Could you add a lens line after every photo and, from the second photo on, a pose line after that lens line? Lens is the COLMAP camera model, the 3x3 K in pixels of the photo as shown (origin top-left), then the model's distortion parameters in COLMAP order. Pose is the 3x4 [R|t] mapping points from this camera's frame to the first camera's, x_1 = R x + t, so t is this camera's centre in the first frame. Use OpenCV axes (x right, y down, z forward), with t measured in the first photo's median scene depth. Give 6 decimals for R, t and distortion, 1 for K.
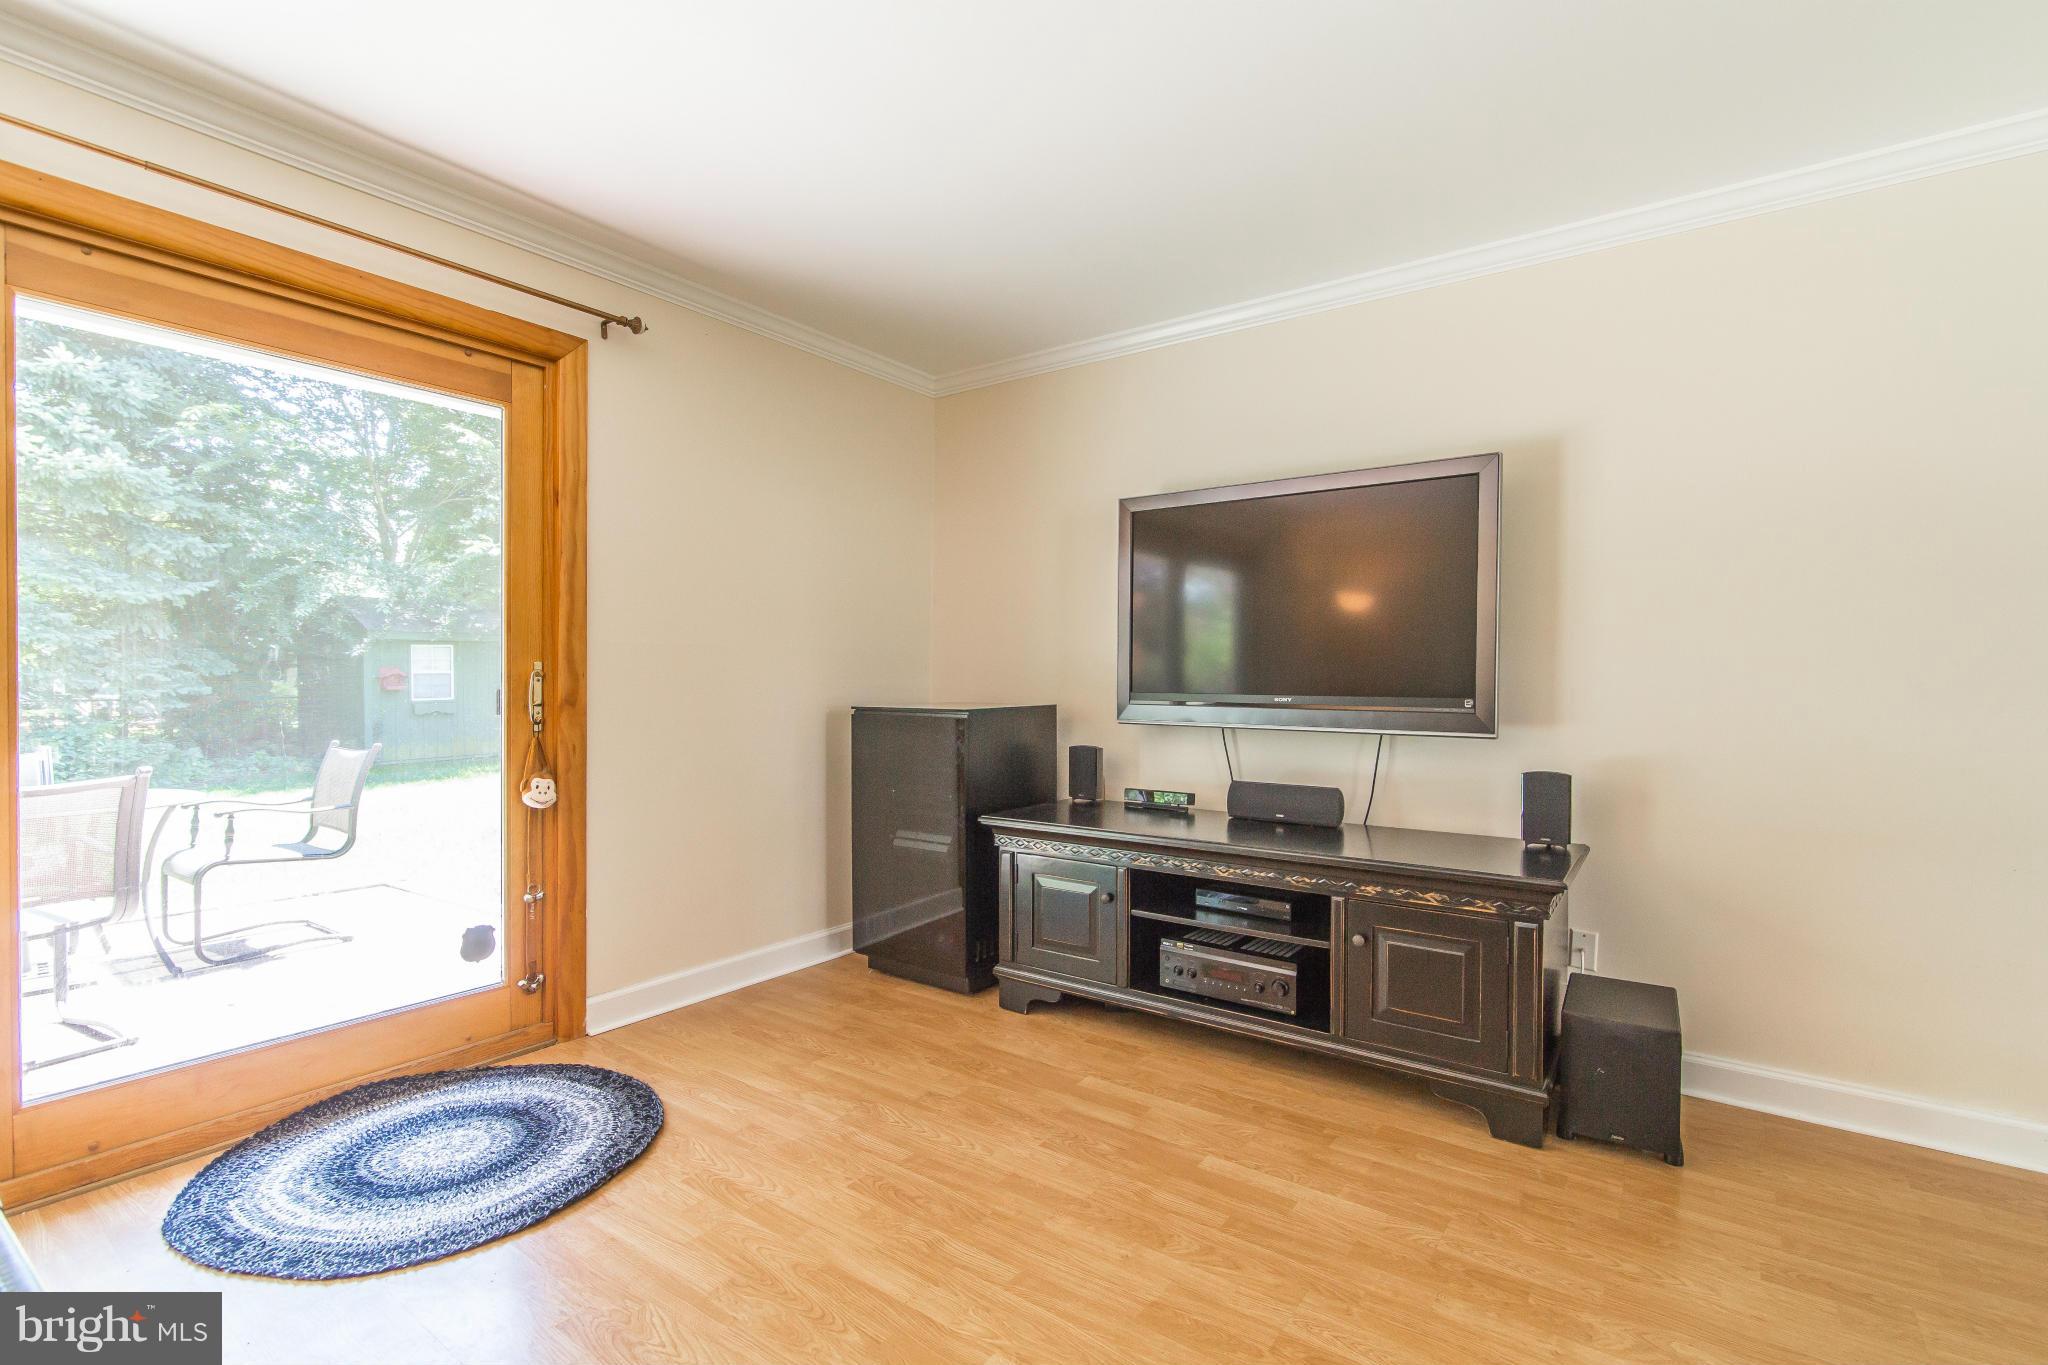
lens RADIAL K [[923.4, 0, 1039.6], [0, 923.4, 690.3], [0, 0, 1]] dist [-0.000659, -0.000491]
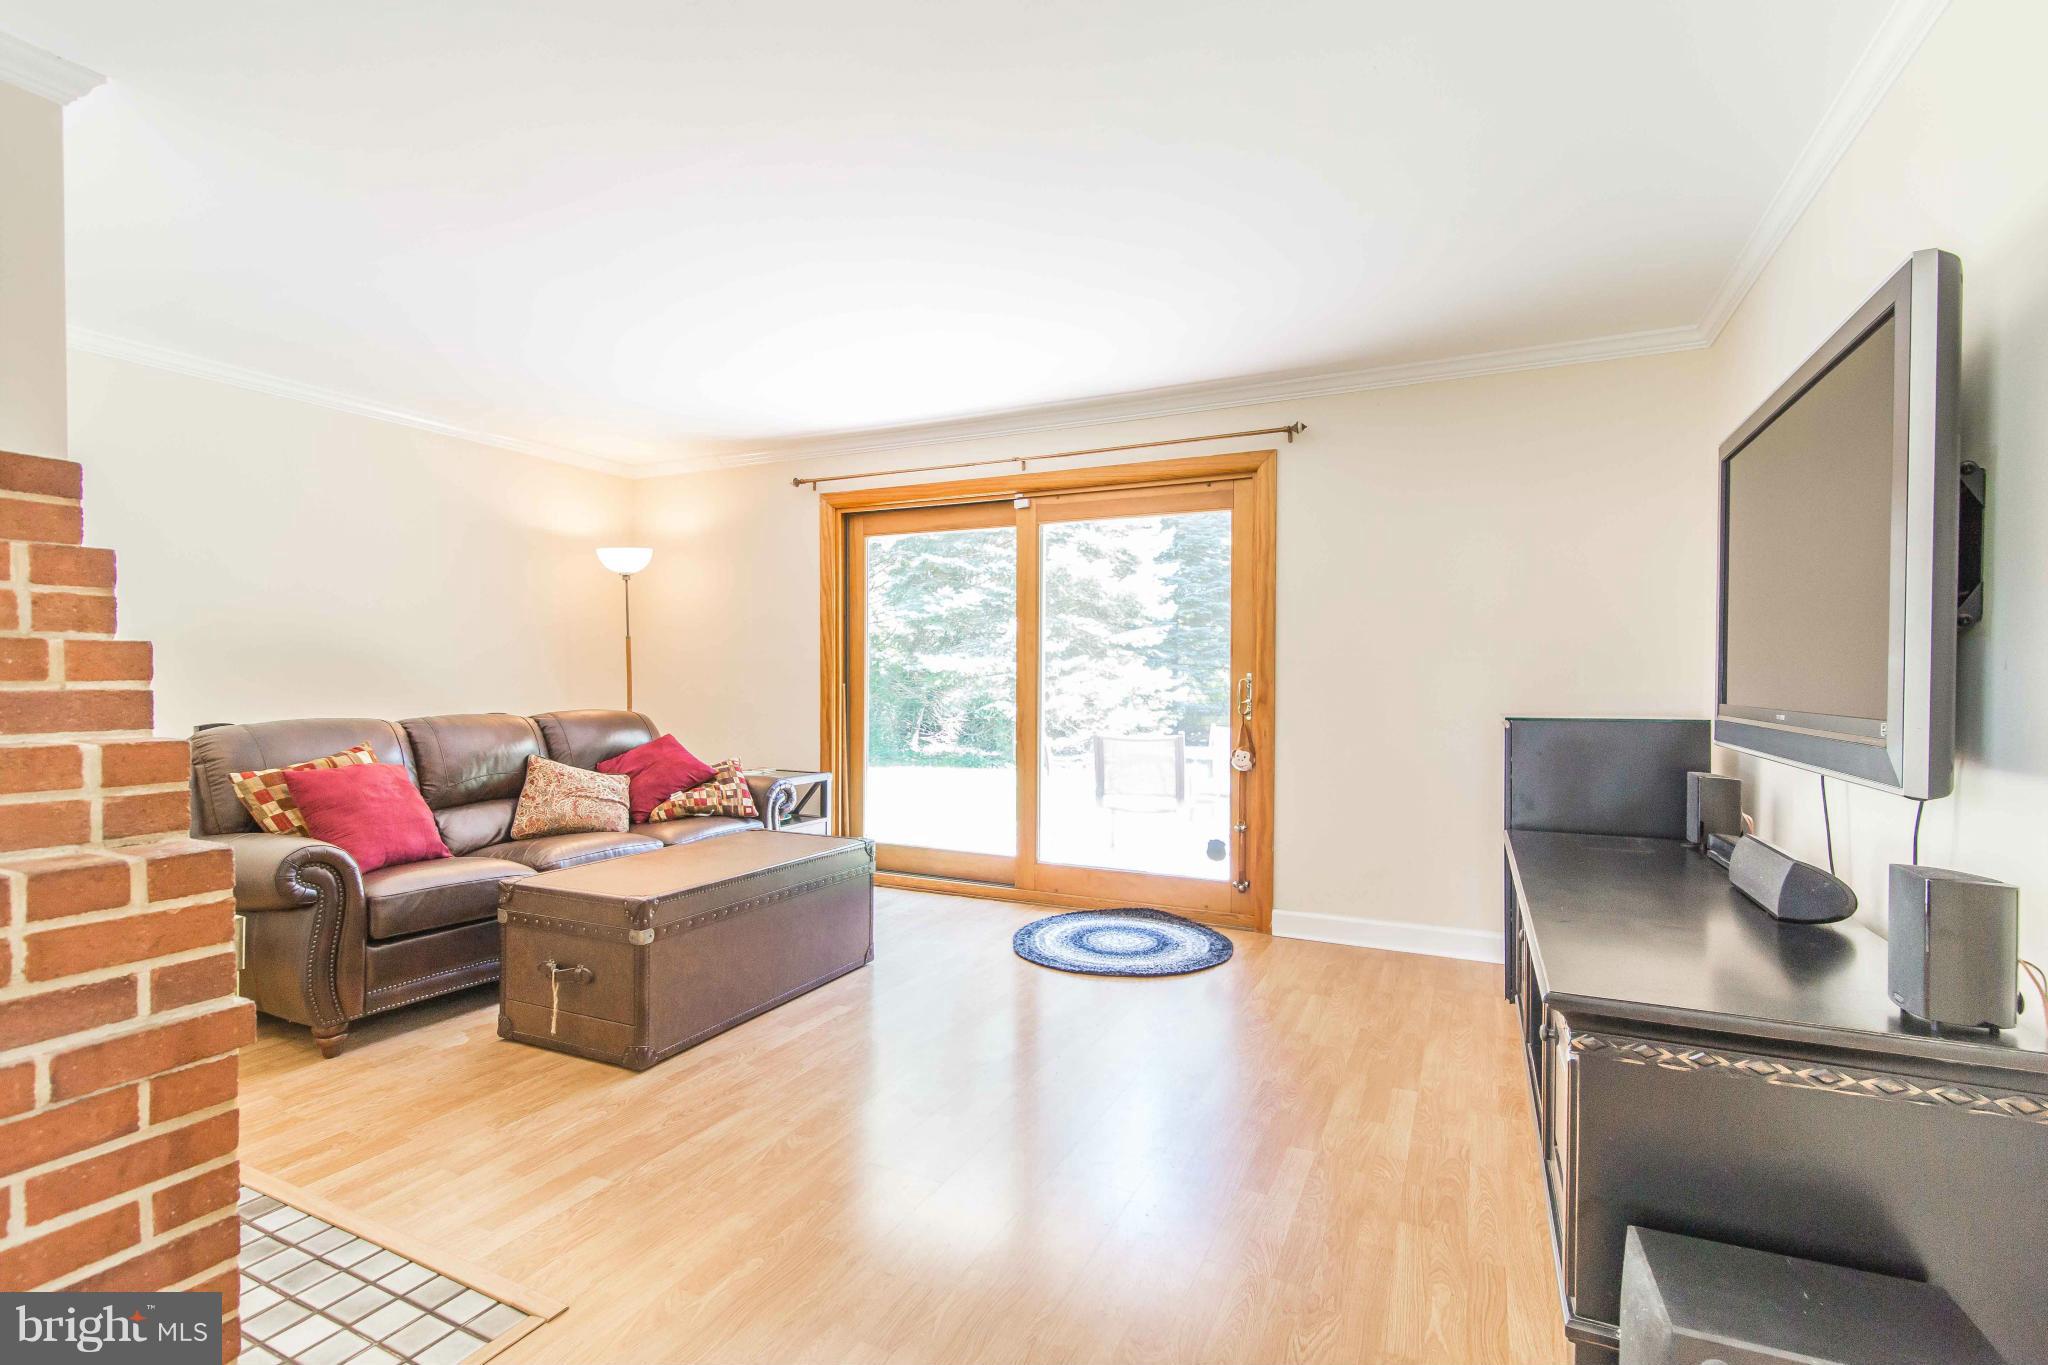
lens RADIAL K [[923.4, 0, 1039.6], [0, 923.4, 690.3], [0, 0, 1]] dist [-0.000659, -0.000491]
pose [[0.176566, 0.006176, -0.984269, 0.916425], [-0.019318, 0.999809, 0.002808, -0.001090], [0.984099, 0.018518, 0.176651, 0.416982]]
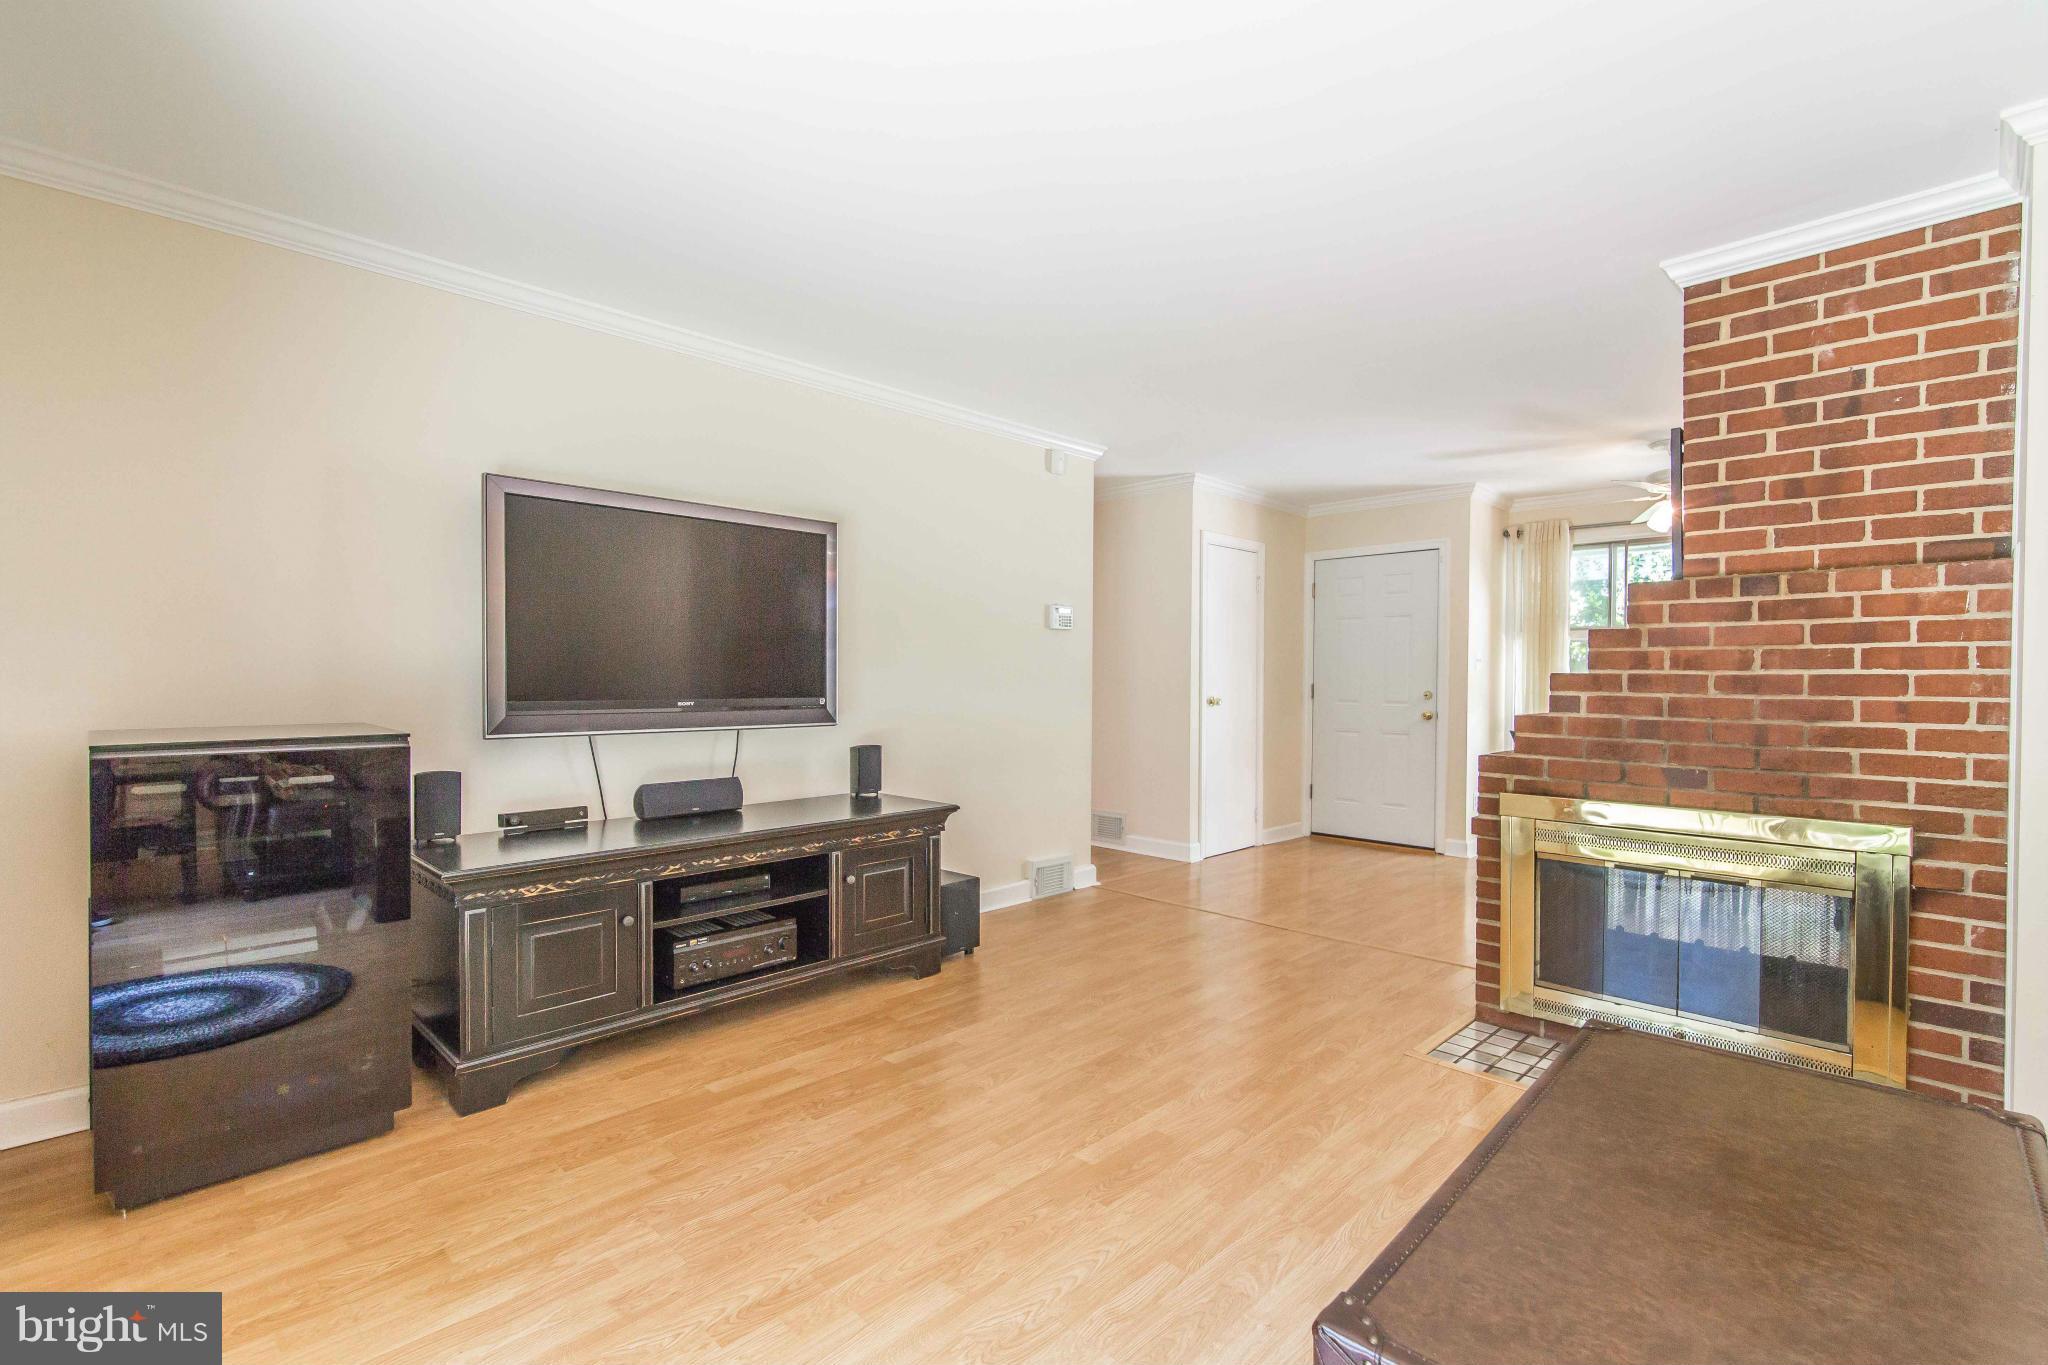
lens RADIAL K [[923.4, 0, 1039.6], [0, 923.4, 690.3], [0, 0, 1]] dist [-0.000659, -0.000491]
pose [[0.153015, -0.020890, 0.988003, -0.851084], [0.010802, 0.999752, 0.019466, -0.025675], [-0.988165, 0.007693, 0.153203, 0.472754]]
